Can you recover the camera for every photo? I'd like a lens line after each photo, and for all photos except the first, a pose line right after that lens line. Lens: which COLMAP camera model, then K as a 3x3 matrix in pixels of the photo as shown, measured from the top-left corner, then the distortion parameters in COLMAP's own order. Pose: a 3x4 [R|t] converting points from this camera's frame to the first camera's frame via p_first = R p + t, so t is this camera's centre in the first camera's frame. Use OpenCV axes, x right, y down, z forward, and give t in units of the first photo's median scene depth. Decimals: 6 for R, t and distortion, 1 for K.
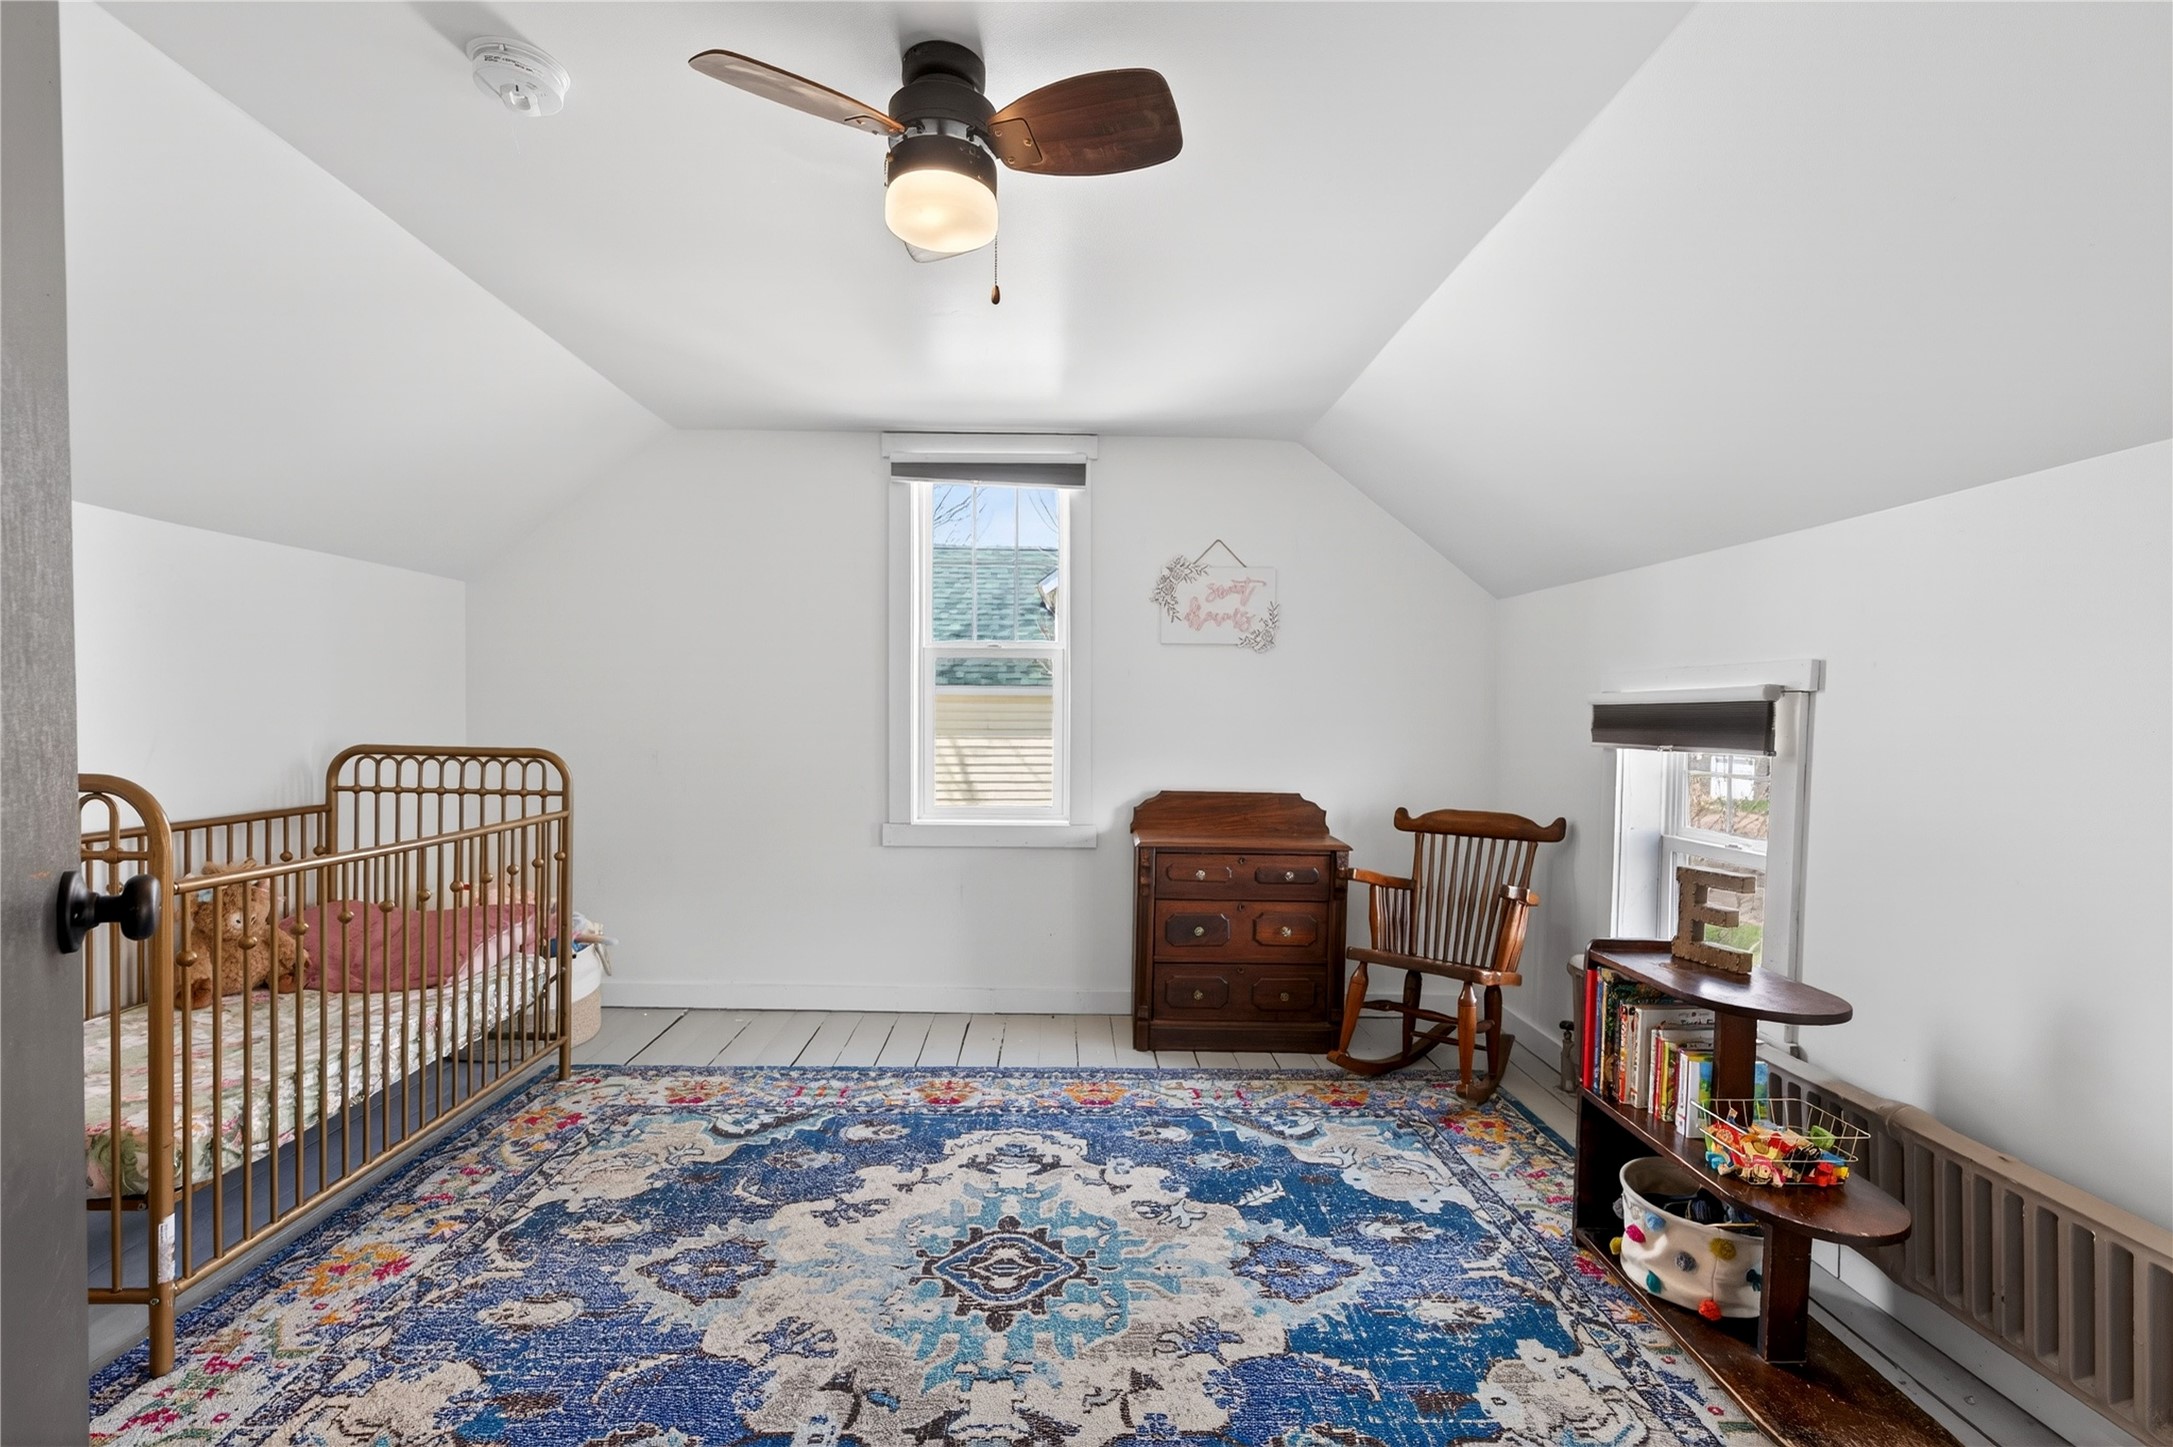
lens RADIAL K [[970.7, 0, 1086.5], [0, 970.7, 723.5], [0, 0, 1]] dist [0.001956, 0.000701]
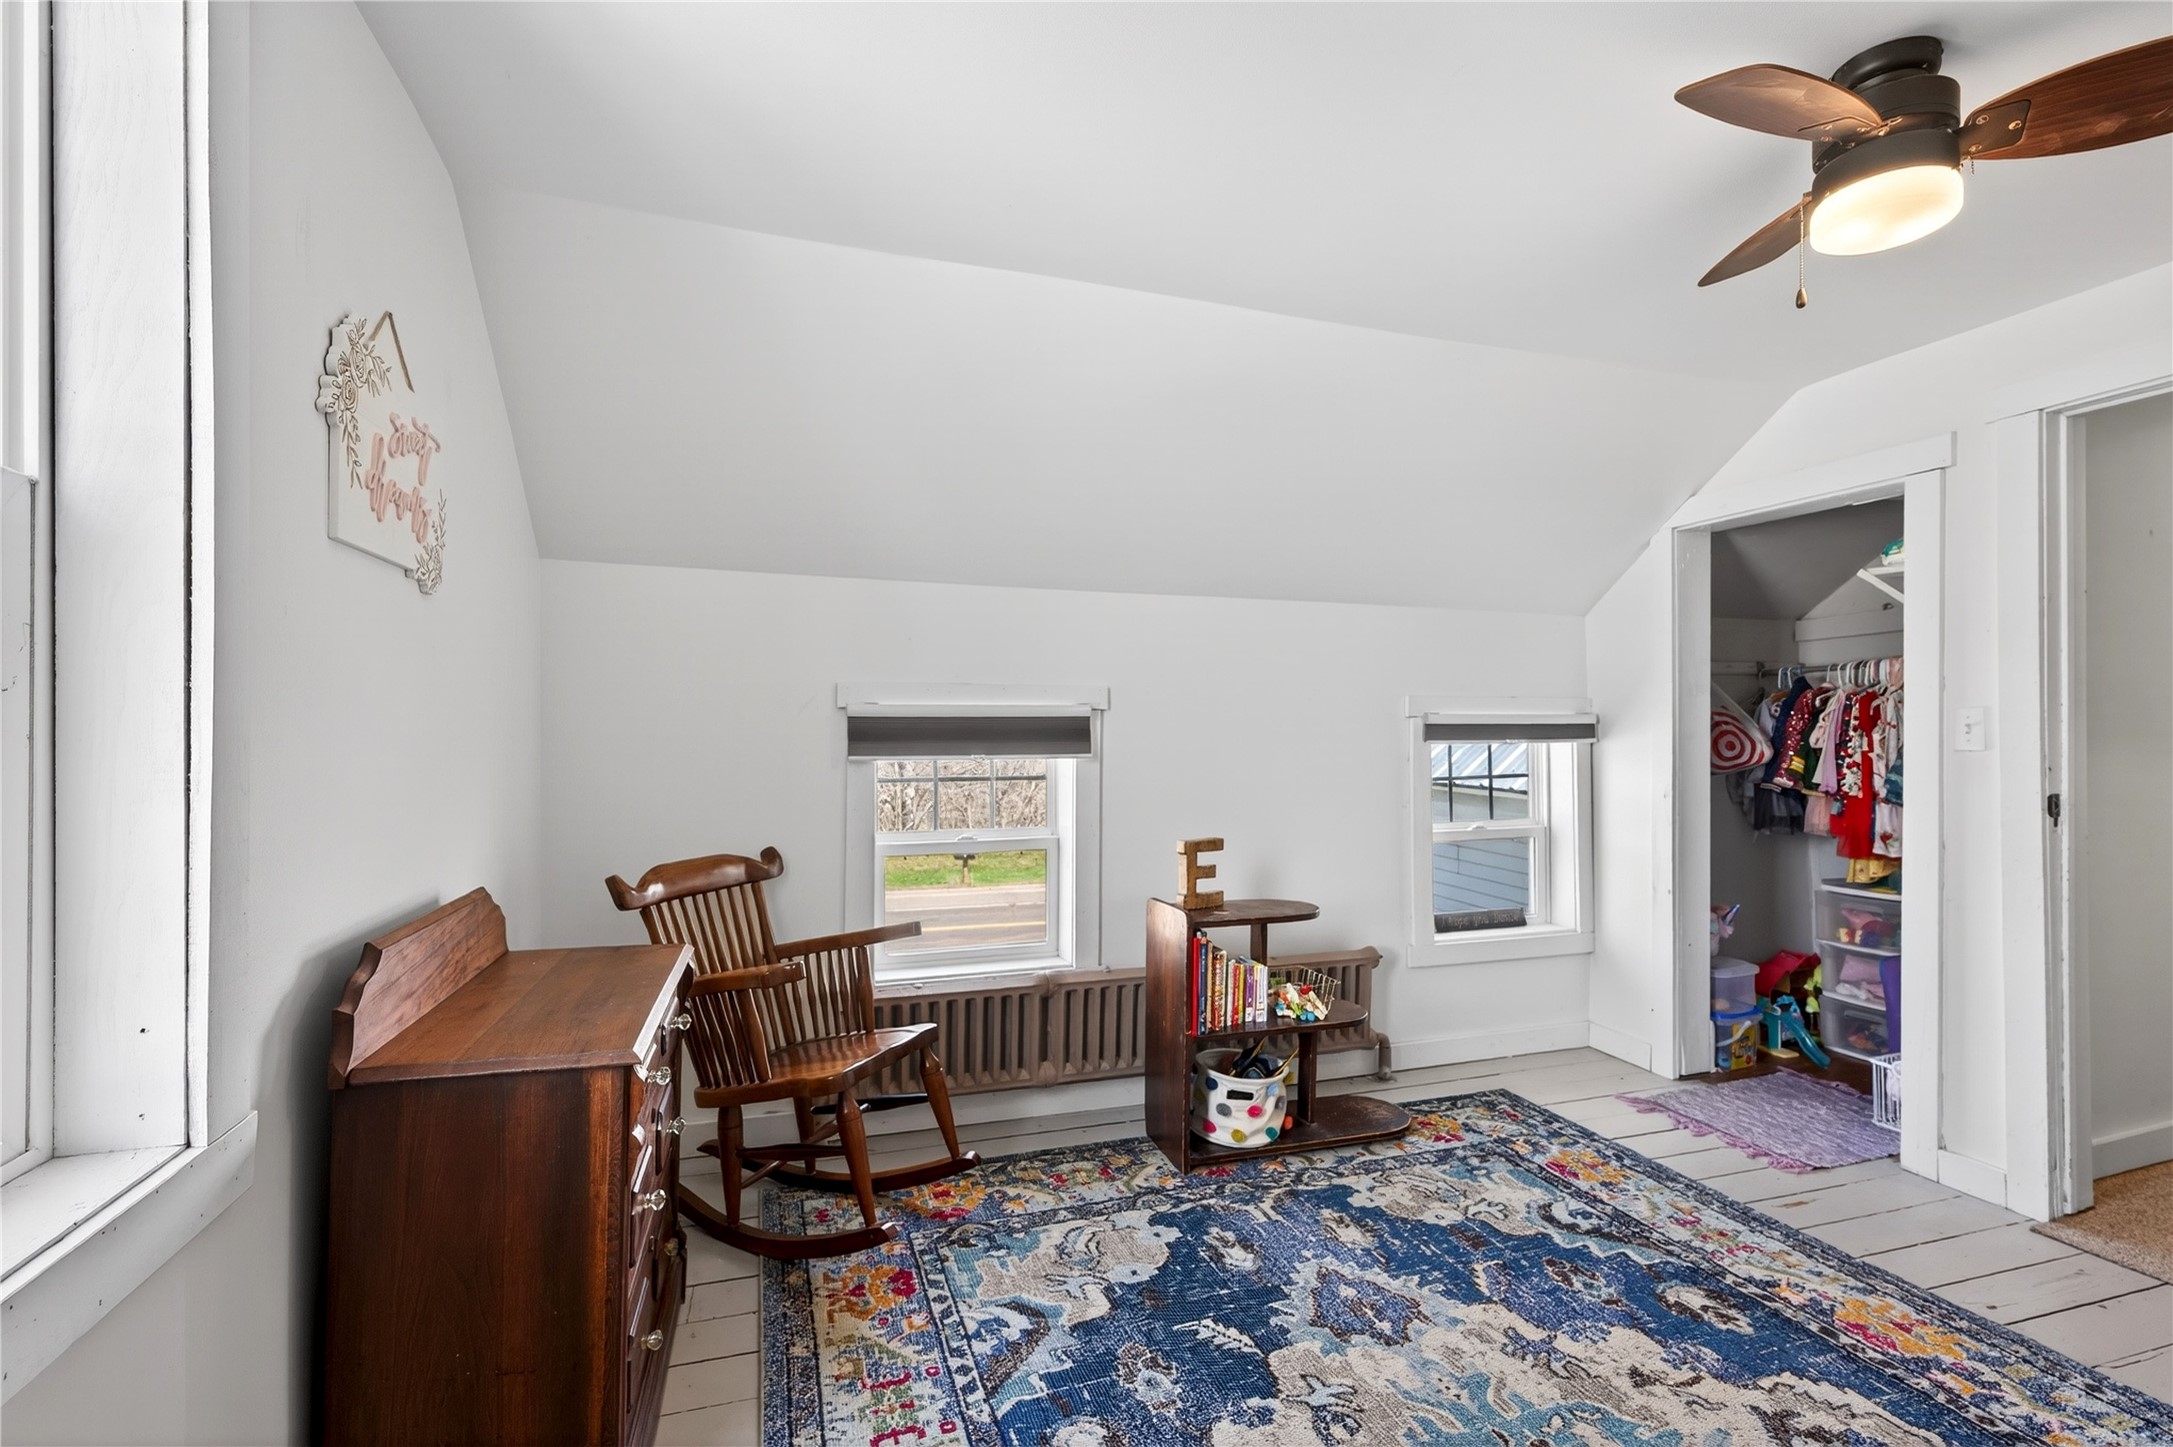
lens RADIAL K [[970.7, 0, 1086.5], [0, 970.7, 723.5], [0, 0, 1]] dist [0.001956, 0.000701]
pose [[-0.284651, -0.008362, 0.958595, -0.566151], [0.002663, 0.999951, 0.009513, -0.025855], [-0.958628, 0.005260, -0.284614, 1.375375]]
